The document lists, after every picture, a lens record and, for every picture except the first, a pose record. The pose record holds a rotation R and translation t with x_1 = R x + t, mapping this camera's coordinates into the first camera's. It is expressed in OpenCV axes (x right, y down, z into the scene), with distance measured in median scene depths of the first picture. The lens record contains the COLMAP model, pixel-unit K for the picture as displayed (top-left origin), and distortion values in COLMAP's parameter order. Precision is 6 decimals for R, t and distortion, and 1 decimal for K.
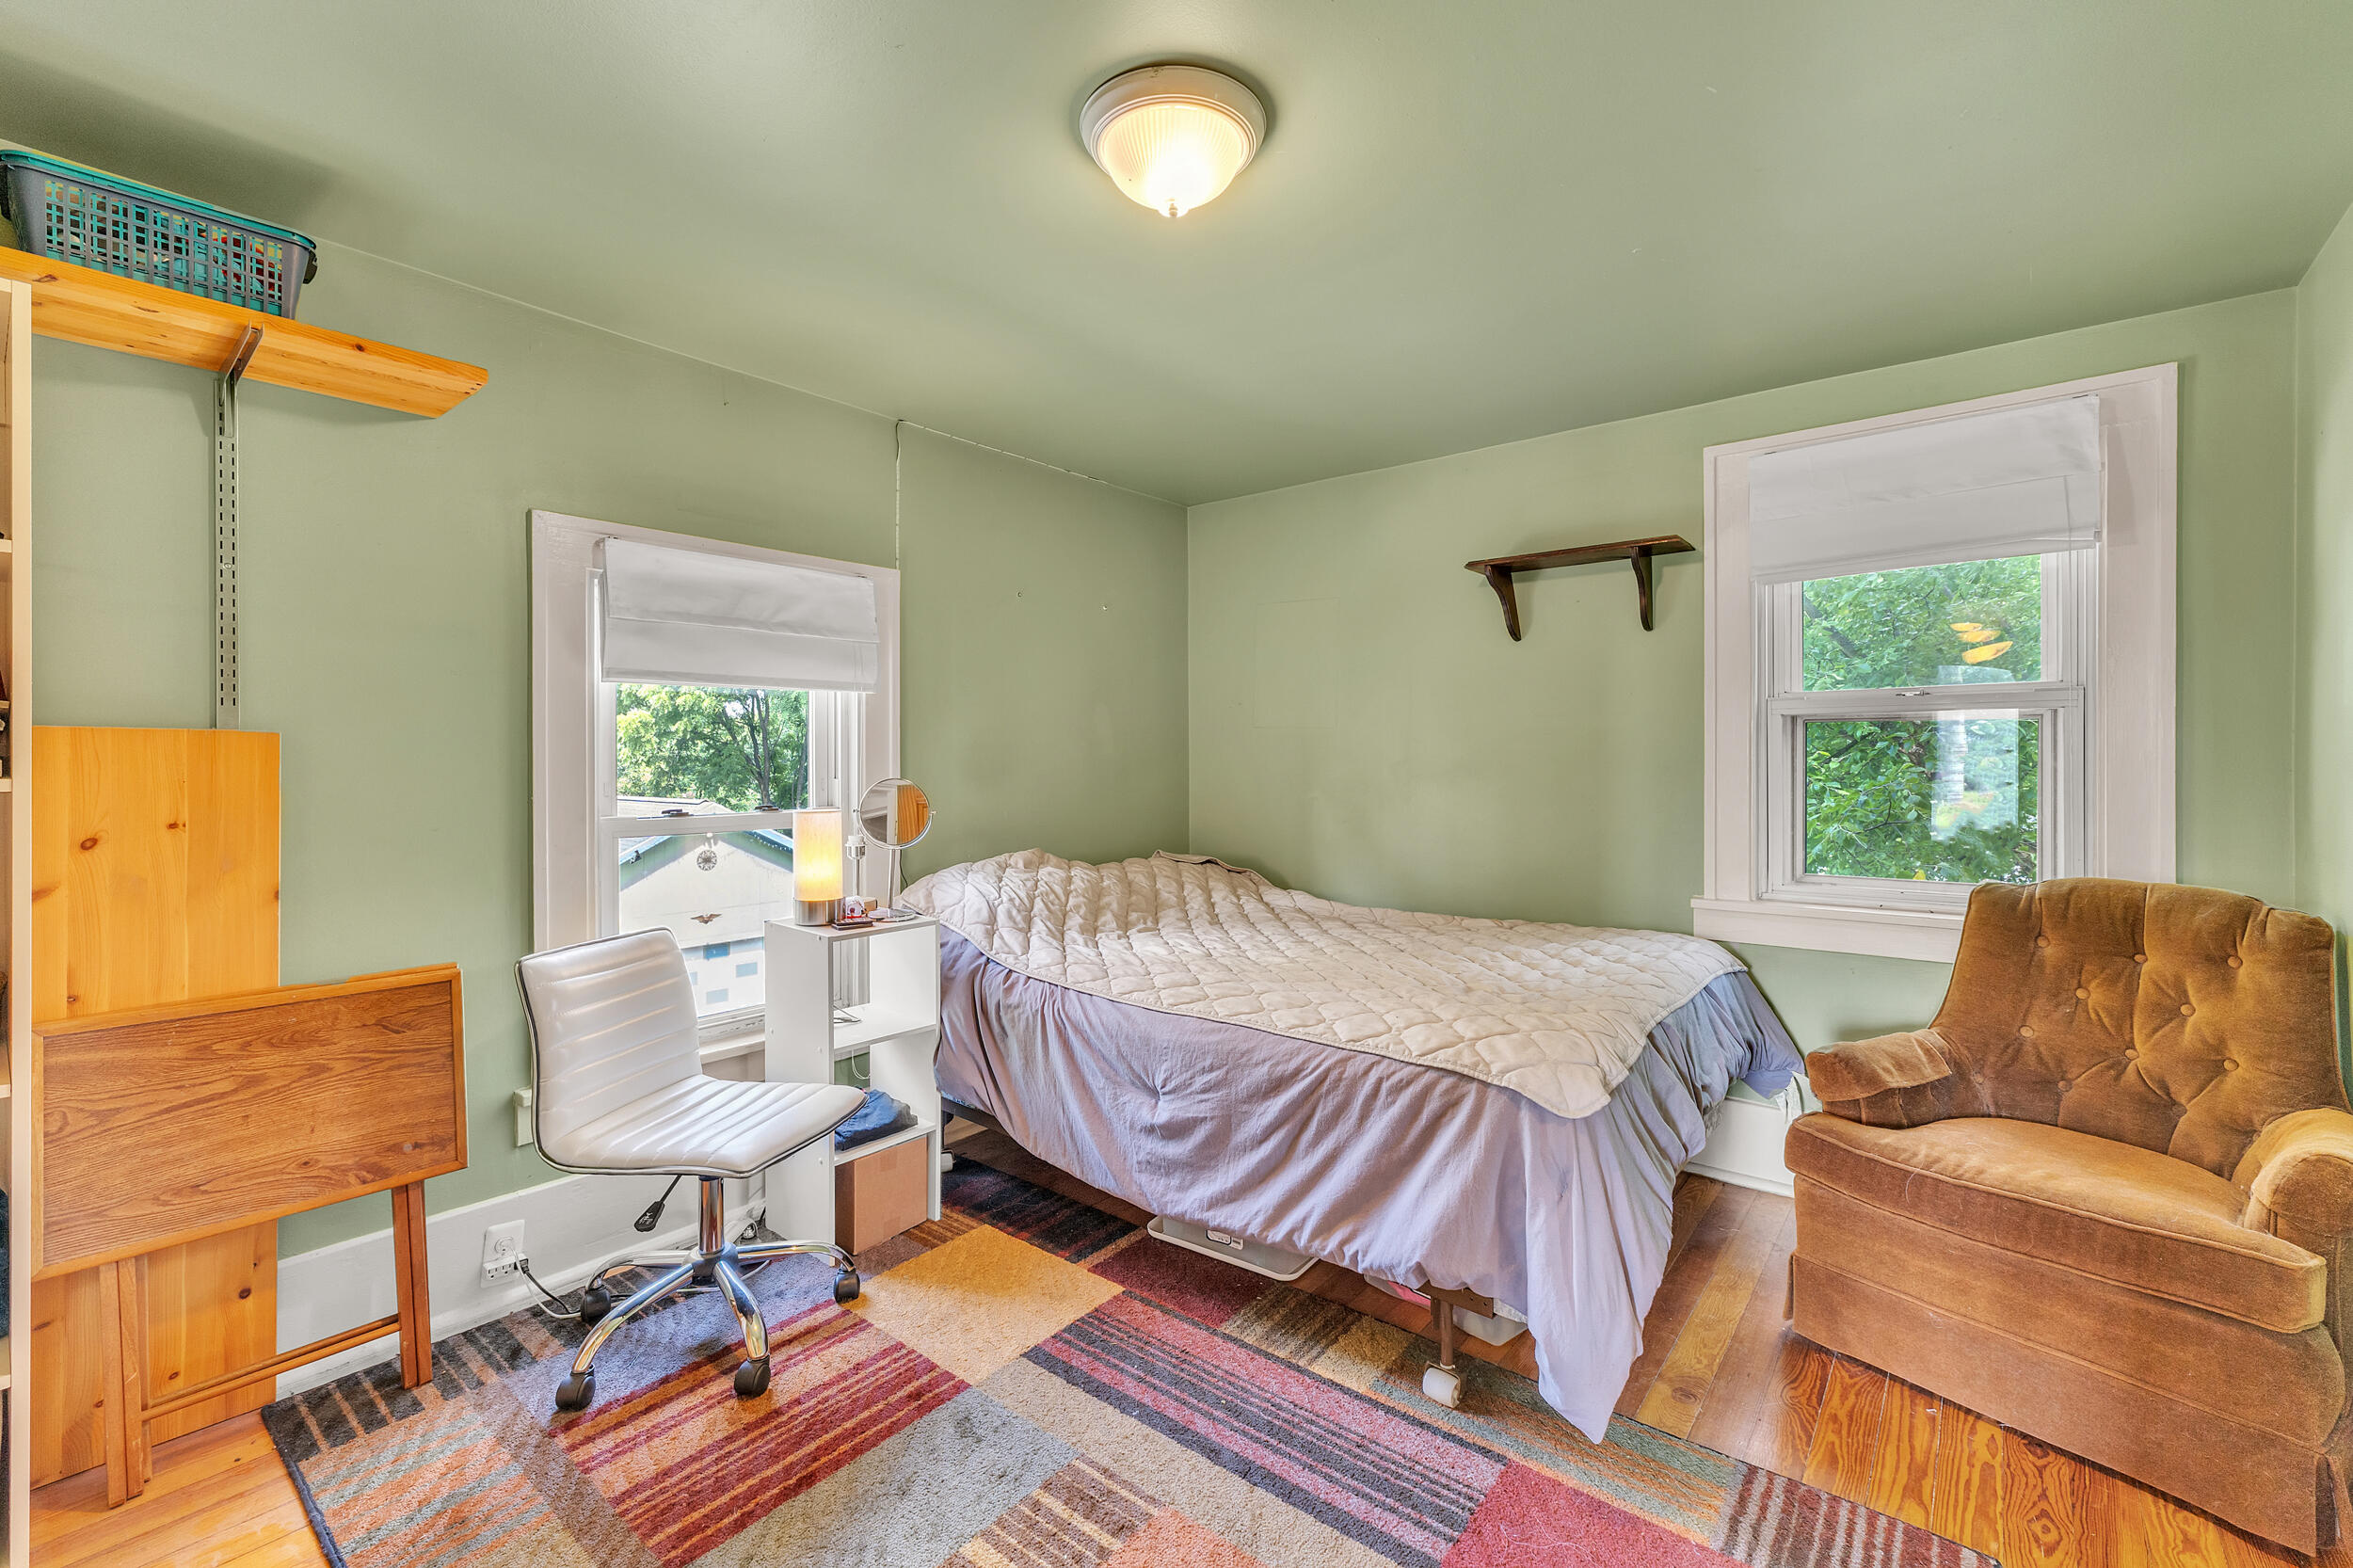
lens RADIAL K [[991.6, 0, 1177.7], [0, 991.6, 770.2], [0, 0, 1]] dist [0.000986, 0.000209]
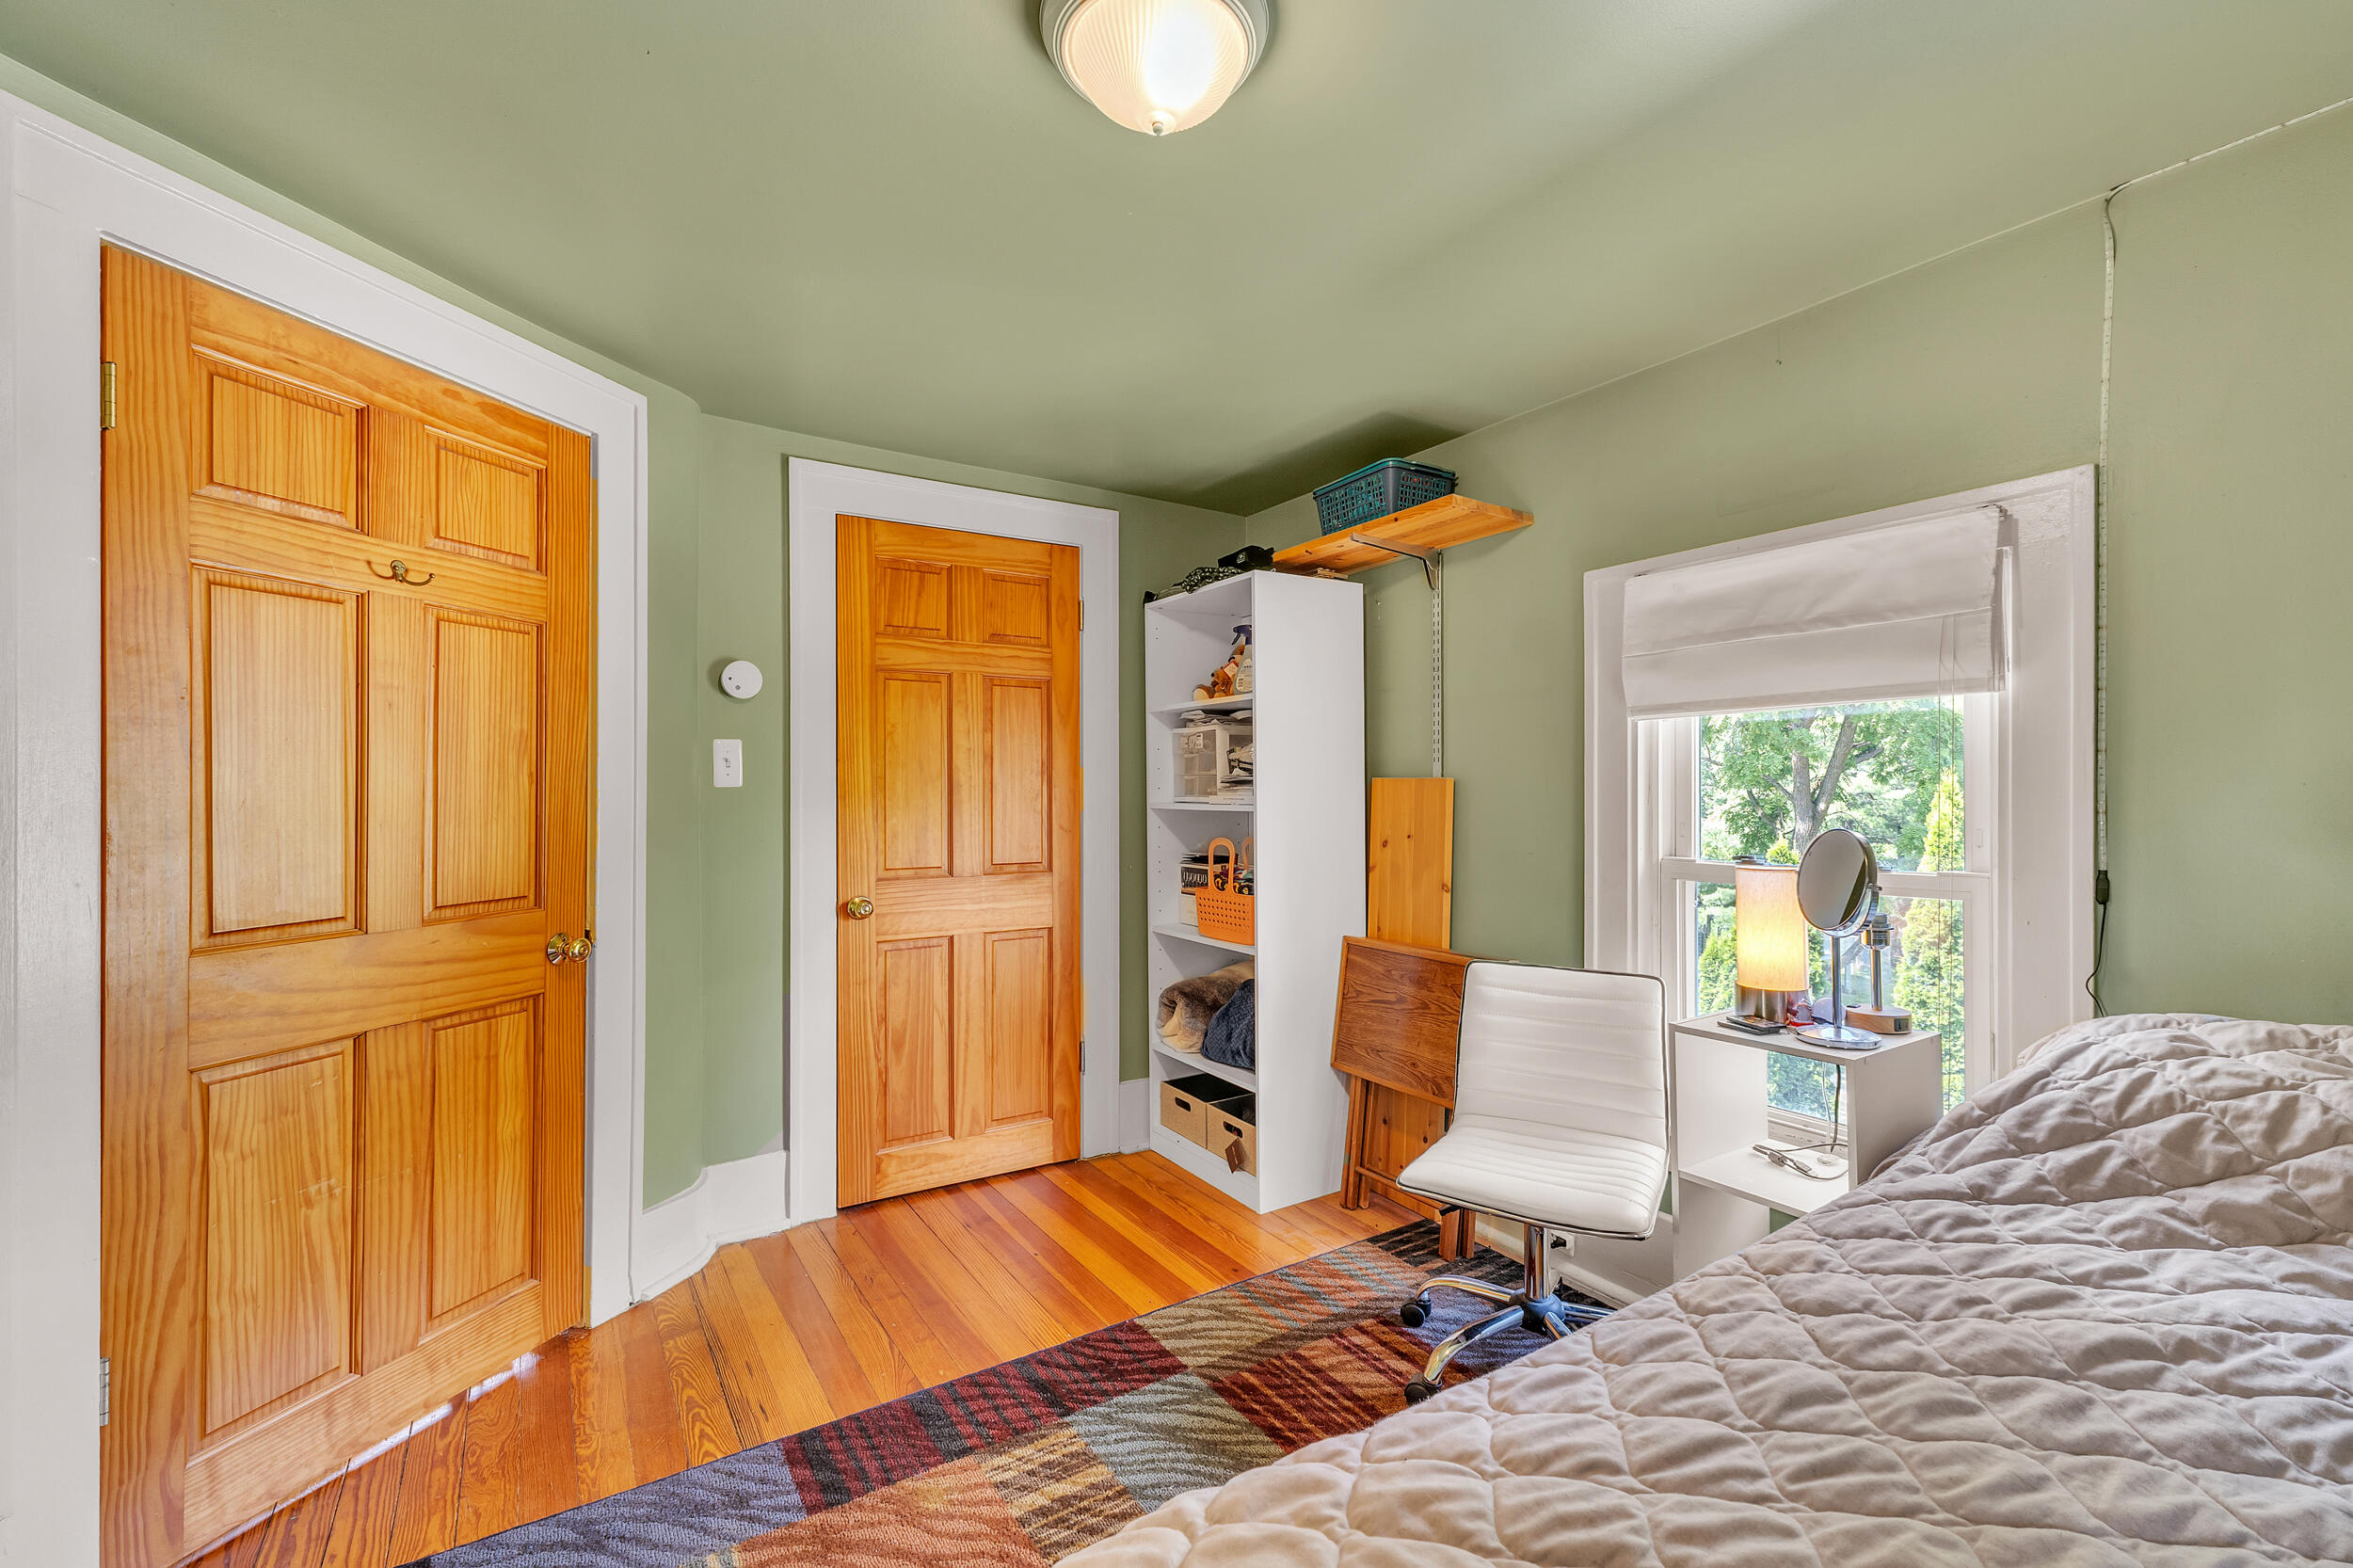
lens RADIAL K [[991.6, 0, 1176.5], [0, 991.6, 789.6], [0, 0, 1]] dist [0.000986, 0.000209]
pose [[-0.298711, -0.000205, -0.954344, 0.542936], [-0.008636, 0.999960, 0.002488, -0.018289], [0.954305, 0.008985, -0.298701, 0.891750]]
